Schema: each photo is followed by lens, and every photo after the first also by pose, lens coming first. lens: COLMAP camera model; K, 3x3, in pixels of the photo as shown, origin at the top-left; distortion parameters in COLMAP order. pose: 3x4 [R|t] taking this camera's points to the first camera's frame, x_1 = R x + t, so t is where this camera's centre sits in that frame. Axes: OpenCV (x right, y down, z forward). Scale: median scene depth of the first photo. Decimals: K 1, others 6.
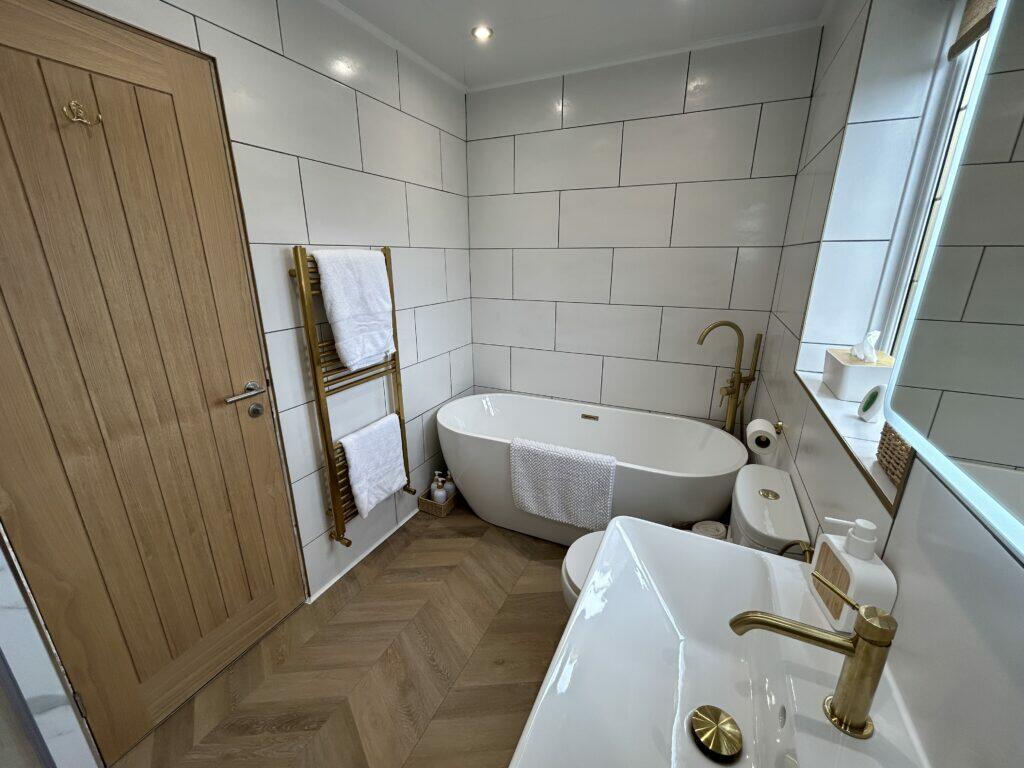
lens RADIAL K [[416.7, 0, 513.5], [0, 416.7, 385.4], [0, 0, 1]] dist [-0.002048, 0.001081]
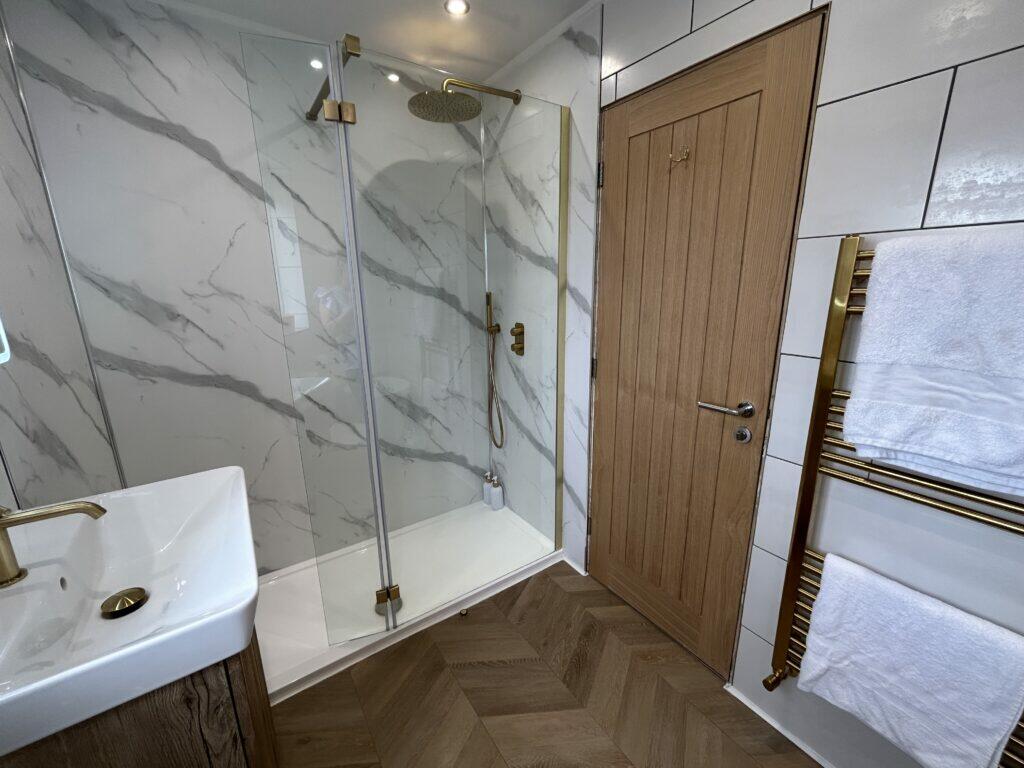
lens RADIAL K [[416.7, 0, 514.4], [0, 416.7, 384.3], [0, 0, 1]] dist [-0.002048, 0.001081]
pose [[-0.507163, 0.212105, -0.835342, 0.336155], [-0.245997, 0.893297, 0.376173, -0.254415], [0.825997, 0.396273, -0.400870, 0.959528]]
